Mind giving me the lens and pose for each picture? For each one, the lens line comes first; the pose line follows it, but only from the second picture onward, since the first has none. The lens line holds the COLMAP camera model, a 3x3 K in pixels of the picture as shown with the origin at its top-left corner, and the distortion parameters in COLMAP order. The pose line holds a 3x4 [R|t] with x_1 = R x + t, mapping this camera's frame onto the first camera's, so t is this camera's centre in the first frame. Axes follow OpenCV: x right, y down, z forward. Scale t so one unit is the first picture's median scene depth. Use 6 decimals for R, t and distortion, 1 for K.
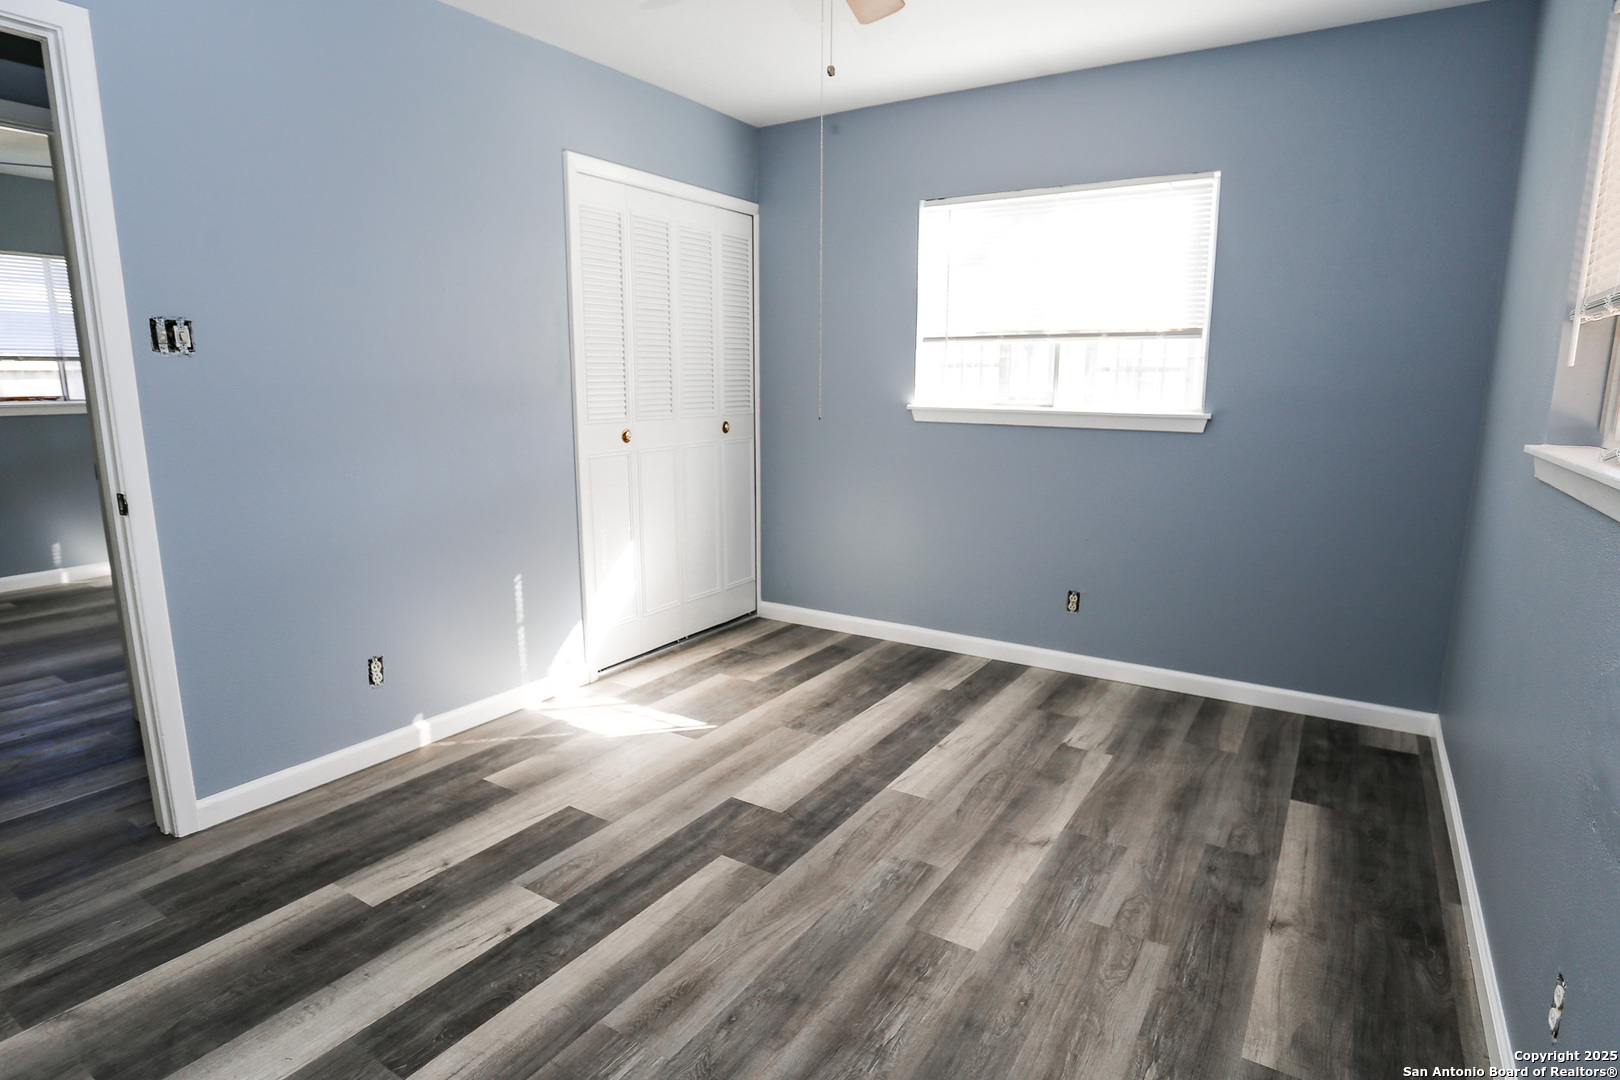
lens RADIAL K [[864.5, 0, 810.0], [0, 864.5, 540.0], [0, 0, 1]] dist [-0.079630, 0.036455]
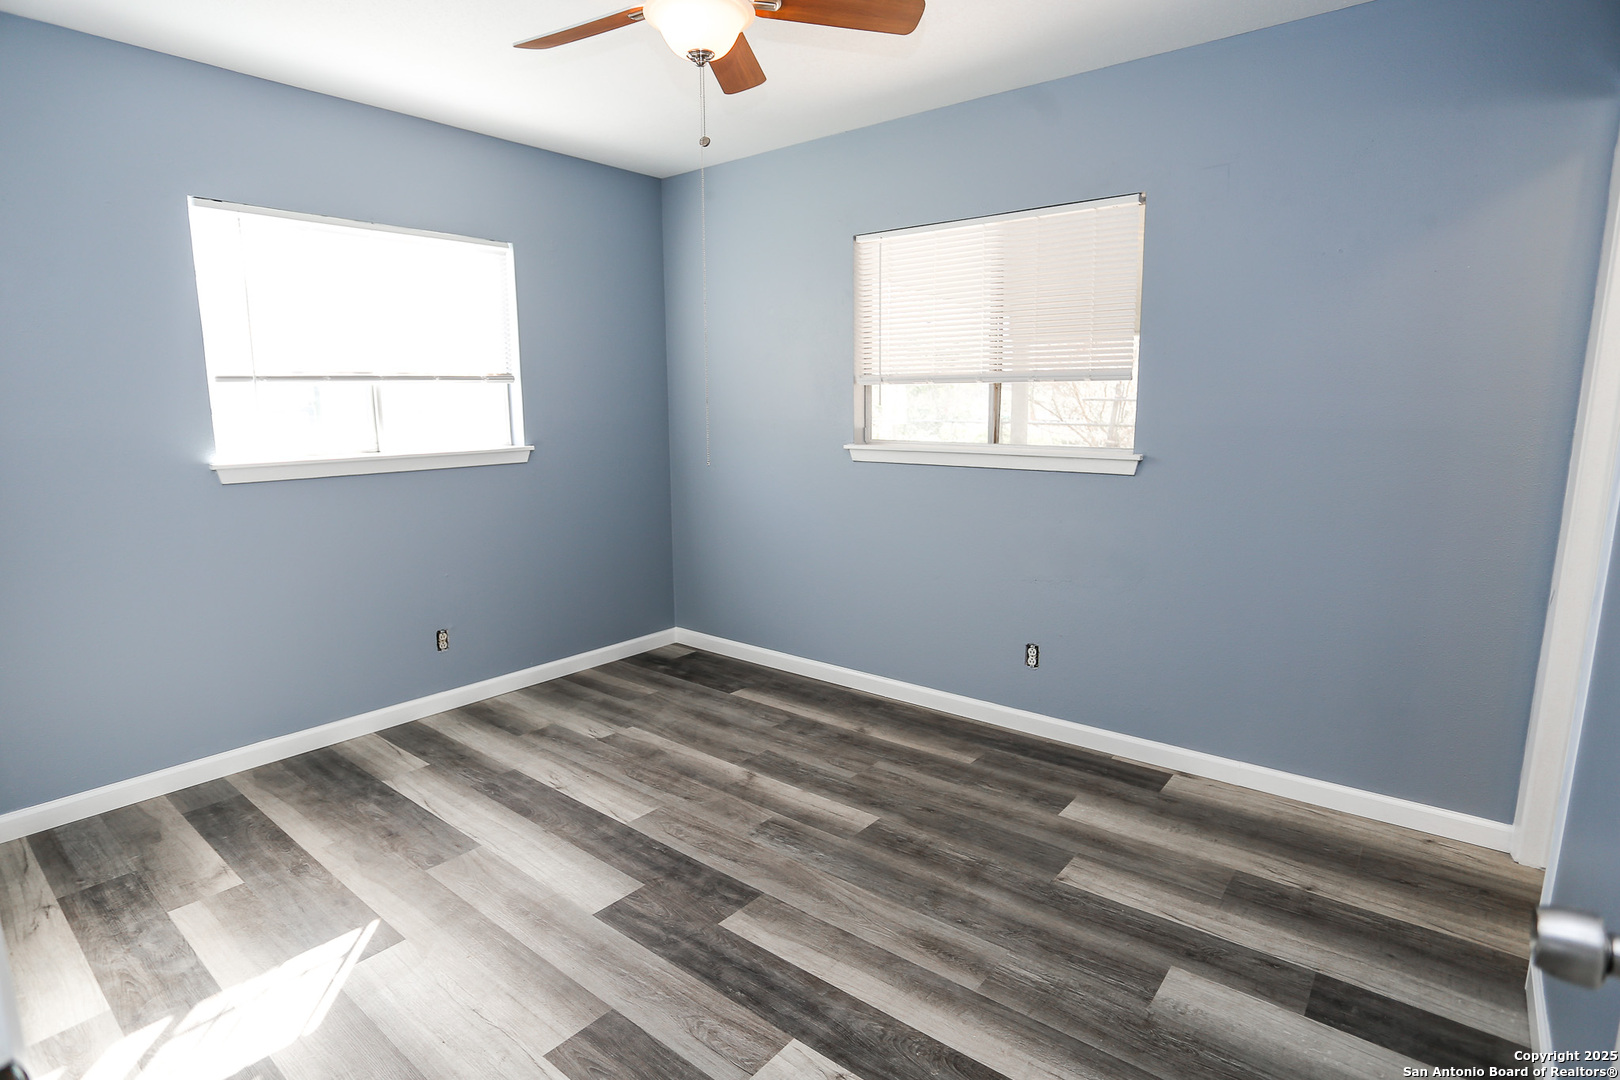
lens RADIAL K [[805.2, 0, 801.2], [0, 805.2, 543.7], [0, 0, 1]] dist [-0.071064, 0.028308]
pose [[0.138092, -0.174392, 0.974945, -0.659196], [0.192508, 0.970328, 0.146299, -0.117490], [-0.971530, 0.167482, 0.167566, 0.515188]]
